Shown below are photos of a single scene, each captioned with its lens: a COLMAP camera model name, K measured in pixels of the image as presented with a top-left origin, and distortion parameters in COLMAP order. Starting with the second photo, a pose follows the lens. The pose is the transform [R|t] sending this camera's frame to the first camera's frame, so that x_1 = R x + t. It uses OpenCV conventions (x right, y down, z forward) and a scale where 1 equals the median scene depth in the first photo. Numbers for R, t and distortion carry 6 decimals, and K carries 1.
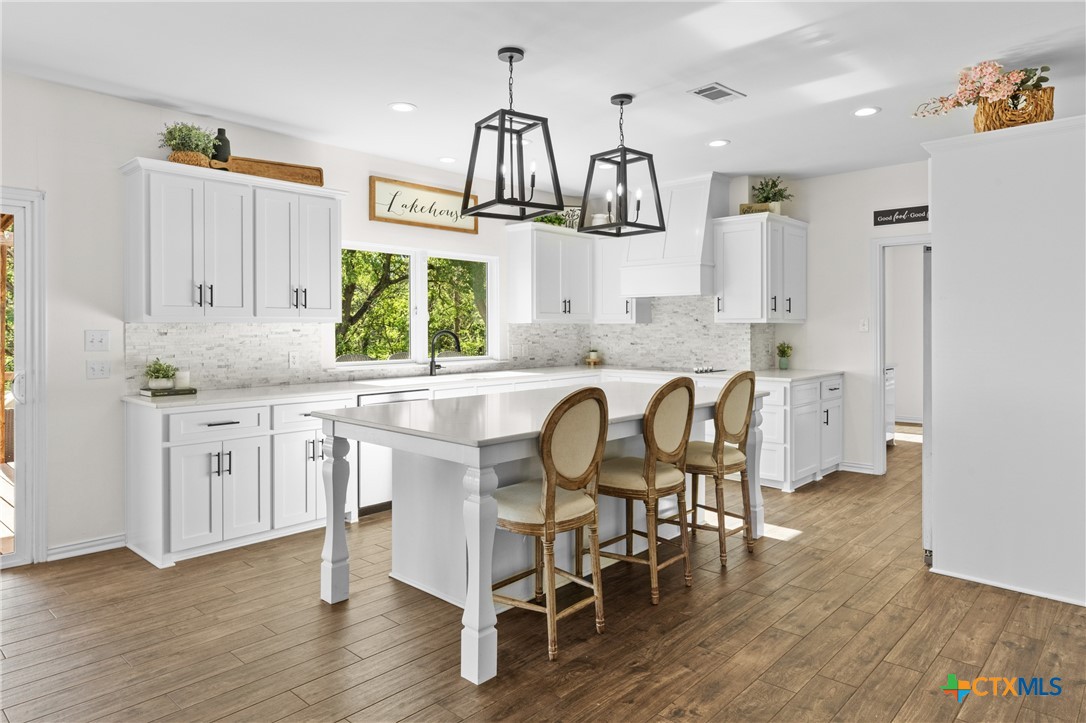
lens RADIAL K [[681.8, 0, 543.6], [0, 681.8, 334.2], [0, 0, 1]] dist [-0.021501, -0.001999]
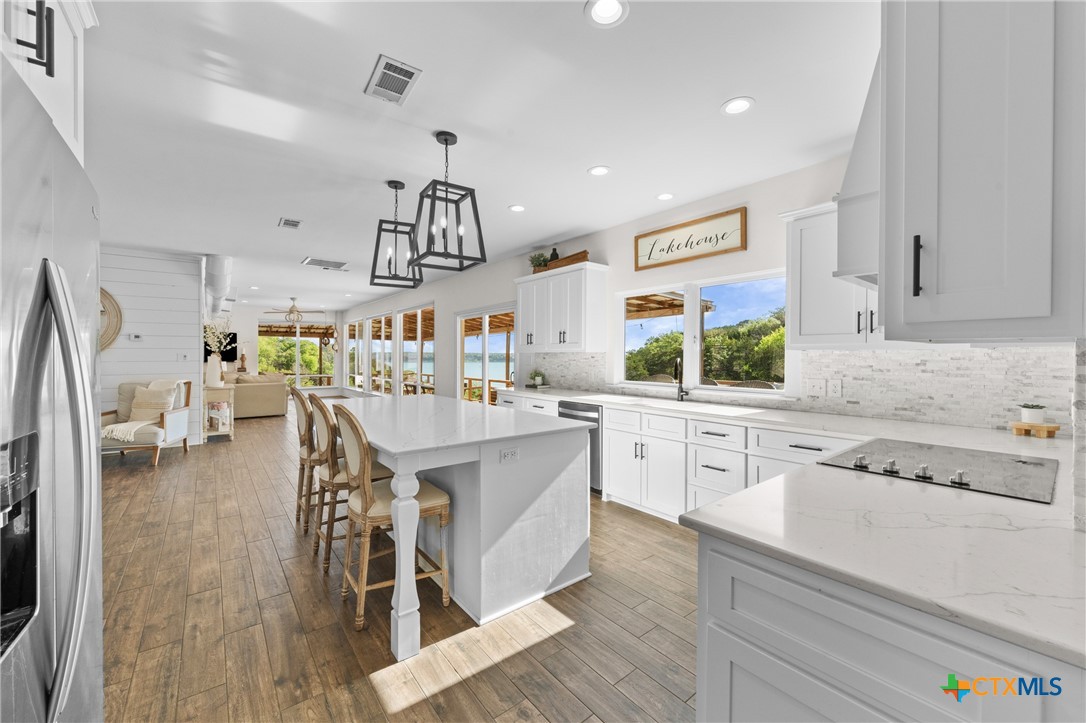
lens RADIAL K [[423.2, 0, 528.7], [0, 423.2, 354.9], [0, 0, 1]] dist [0.000137, -0.000291]
pose [[-0.173803, 0.001965, -0.984778, 0.745130], [-0.011240, 0.999929, 0.003979, -0.014741], [0.984716, 0.011761, -0.173769, 1.242748]]
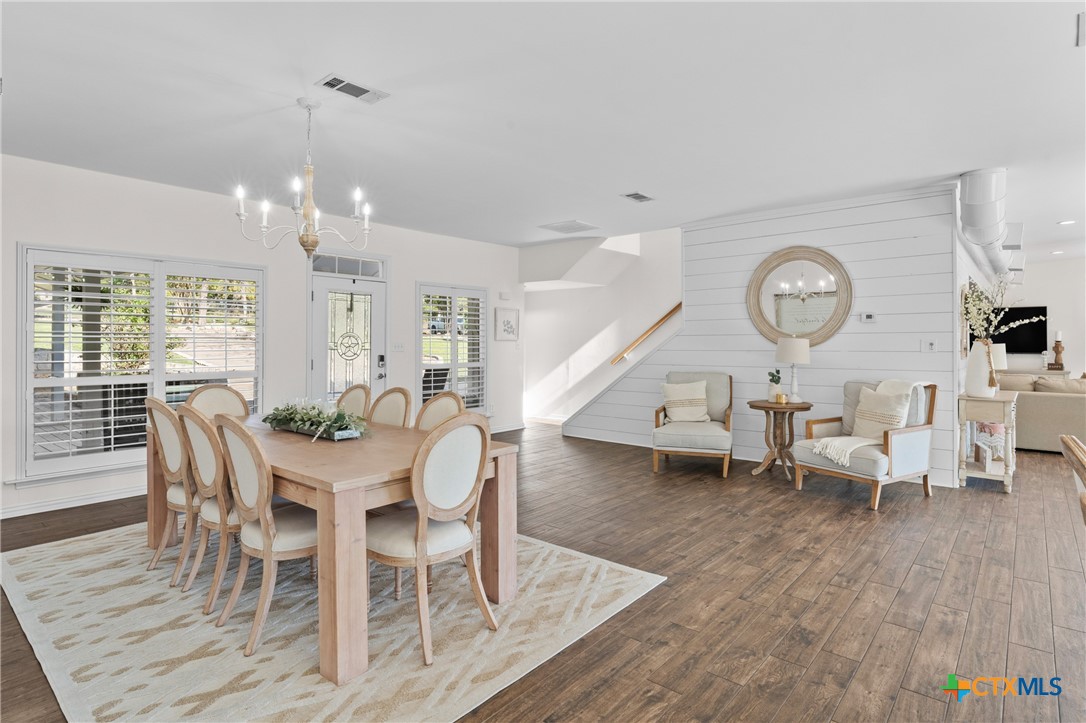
lens RADIAL K [[554.6, 0, 577.7], [0, 554.6, 343.4], [0, 0, 1]] dist [-0.002525, 0.000564]
pose [[-0.998214, 0.004456, -0.059576, 0.362309], [0.003855, 0.999941, 0.010201, -0.008367], [0.059618, 0.009953, -0.998172, 0.992784]]
